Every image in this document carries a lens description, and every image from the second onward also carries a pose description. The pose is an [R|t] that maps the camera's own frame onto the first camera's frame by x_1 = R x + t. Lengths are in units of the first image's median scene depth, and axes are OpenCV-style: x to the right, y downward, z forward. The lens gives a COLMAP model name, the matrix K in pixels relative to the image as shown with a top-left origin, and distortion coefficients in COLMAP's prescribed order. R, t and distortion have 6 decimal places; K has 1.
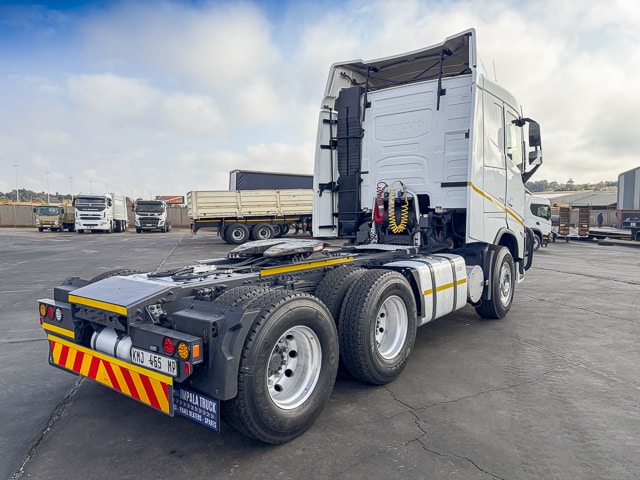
lens RADIAL K [[481.9, 0, 321.7], [0, 481.9, 243.6], [0, 0, 1]] dist [0.111956, -0.164236]
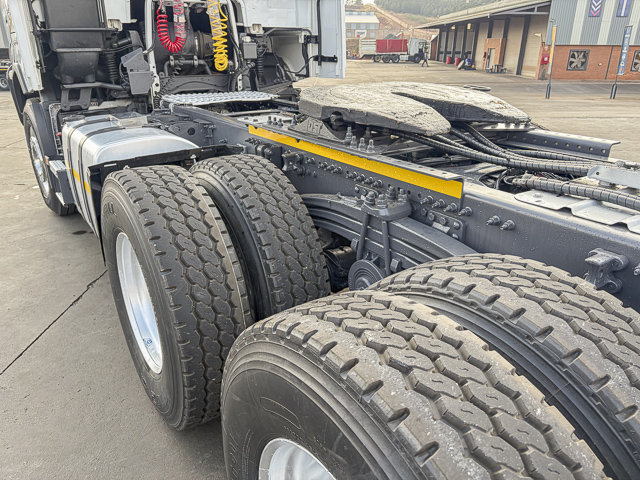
lens RADIAL K [[488.2, 0, 323.5], [0, 488.2, 238.6], [0, 0, 1]] dist [0.052473, -0.050671]
pose [[0.288823, -0.342339, 0.894084, -0.370440], [0.064813, 0.938733, 0.338497, -0.022315], [-0.955186, -0.039818, 0.293316, 0.647295]]
